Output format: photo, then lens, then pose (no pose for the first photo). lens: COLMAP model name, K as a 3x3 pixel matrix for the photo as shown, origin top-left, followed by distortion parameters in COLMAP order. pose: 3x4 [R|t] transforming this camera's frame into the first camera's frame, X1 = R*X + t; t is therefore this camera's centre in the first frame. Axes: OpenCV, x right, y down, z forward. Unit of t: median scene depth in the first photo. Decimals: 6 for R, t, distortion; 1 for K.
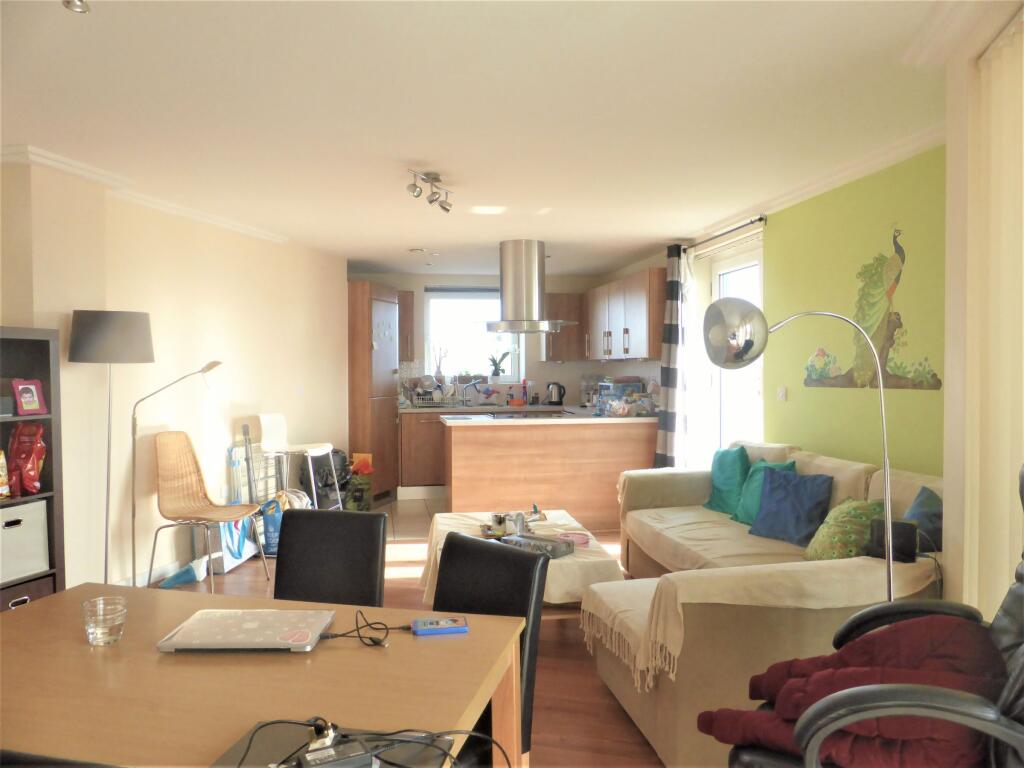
lens RADIAL K [[747.3, 0, 507.5], [0, 747.3, 377.5], [0, 0, 1]] dist [-0.005214, 0.003679]
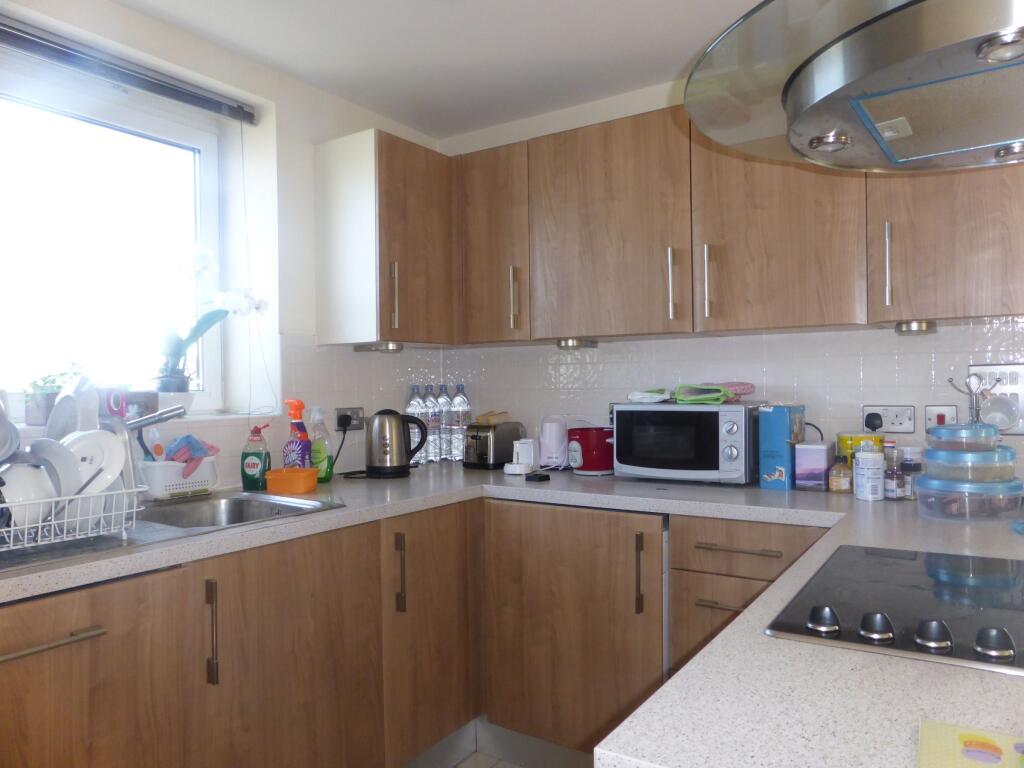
lens RADIAL K [[747.3, 0, 507.5], [0, 747.3, 377.5], [0, 0, 1]] dist [-0.005214, 0.003679]
pose [[0.712325, -0.002581, 0.701845, -0.187202], [0.024387, 0.999480, -0.021076, 0.001398], [-0.701426, 0.032129, 0.712018, 1.025543]]
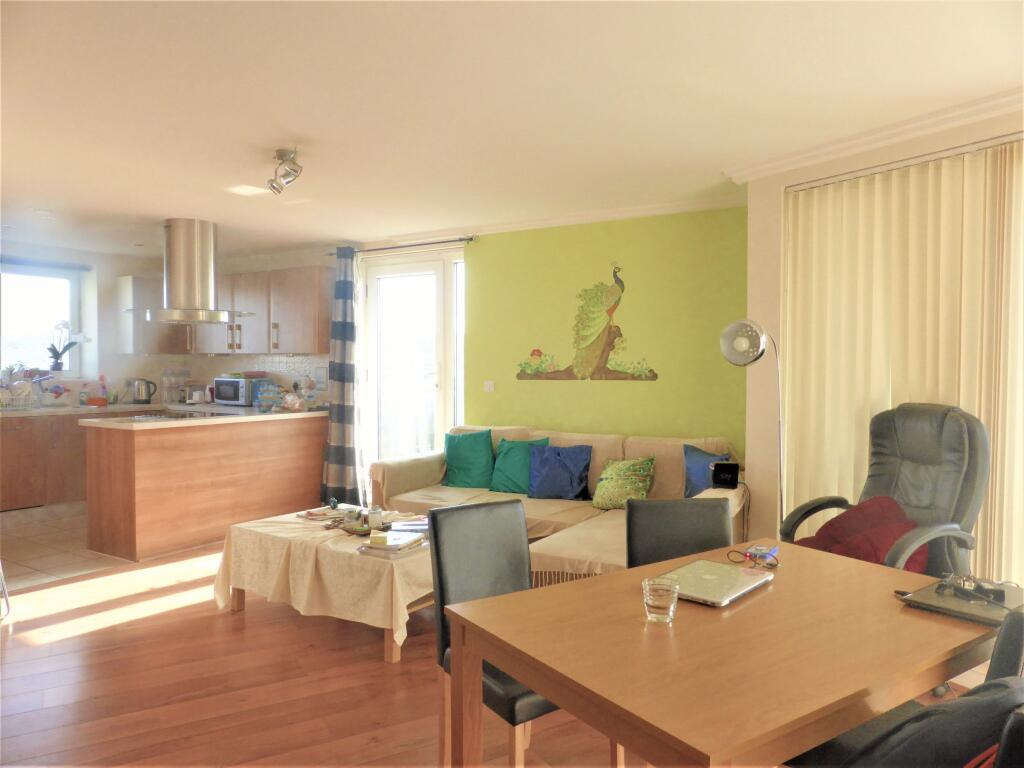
lens RADIAL K [[747.3, 0, 507.5], [0, 747.3, 377.5], [0, 0, 1]] dist [-0.005214, 0.003679]
pose [[0.689359, -0.006045, 0.724395, -0.393041], [0.001156, 0.999973, 0.007245, -0.000348], [-0.724419, -0.004157, 0.689347, 0.109696]]
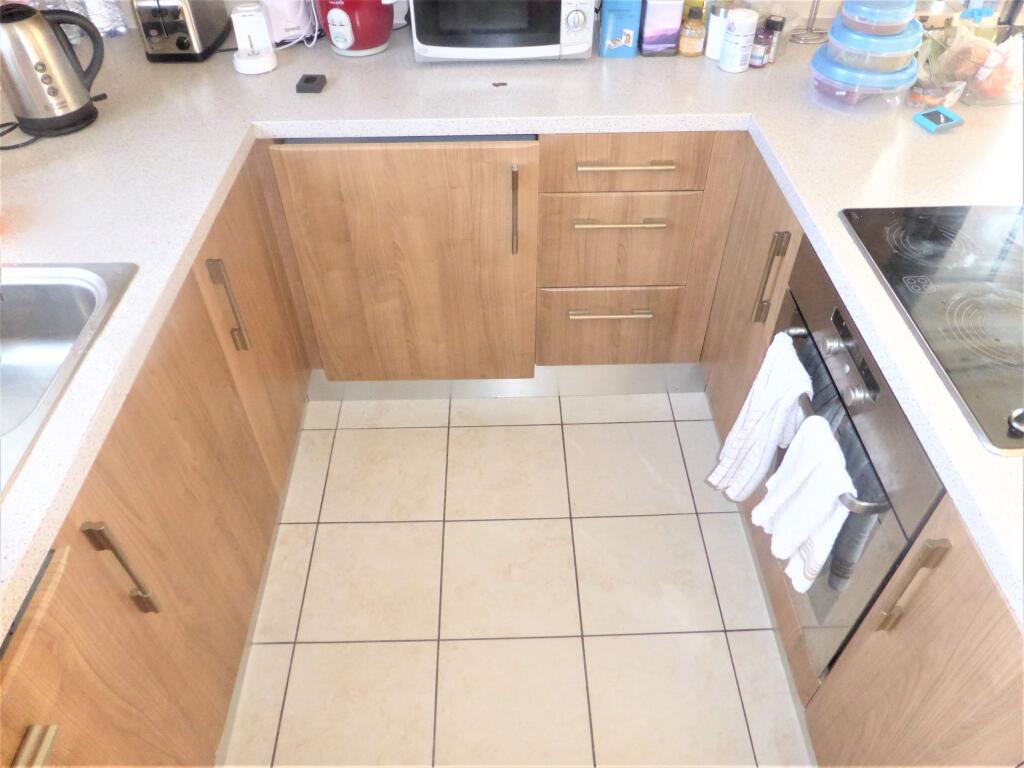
lens RADIAL K [[747.3, 0, 507.5], [0, 747.3, 377.5], [0, 0, 1]] dist [-0.005214, 0.003679]
pose [[0.179320, -0.686408, 0.704762, -0.149707], [0.023570, 0.719165, 0.694439, -0.071726], [-0.983508, -0.107916, 0.145140, 1.190522]]
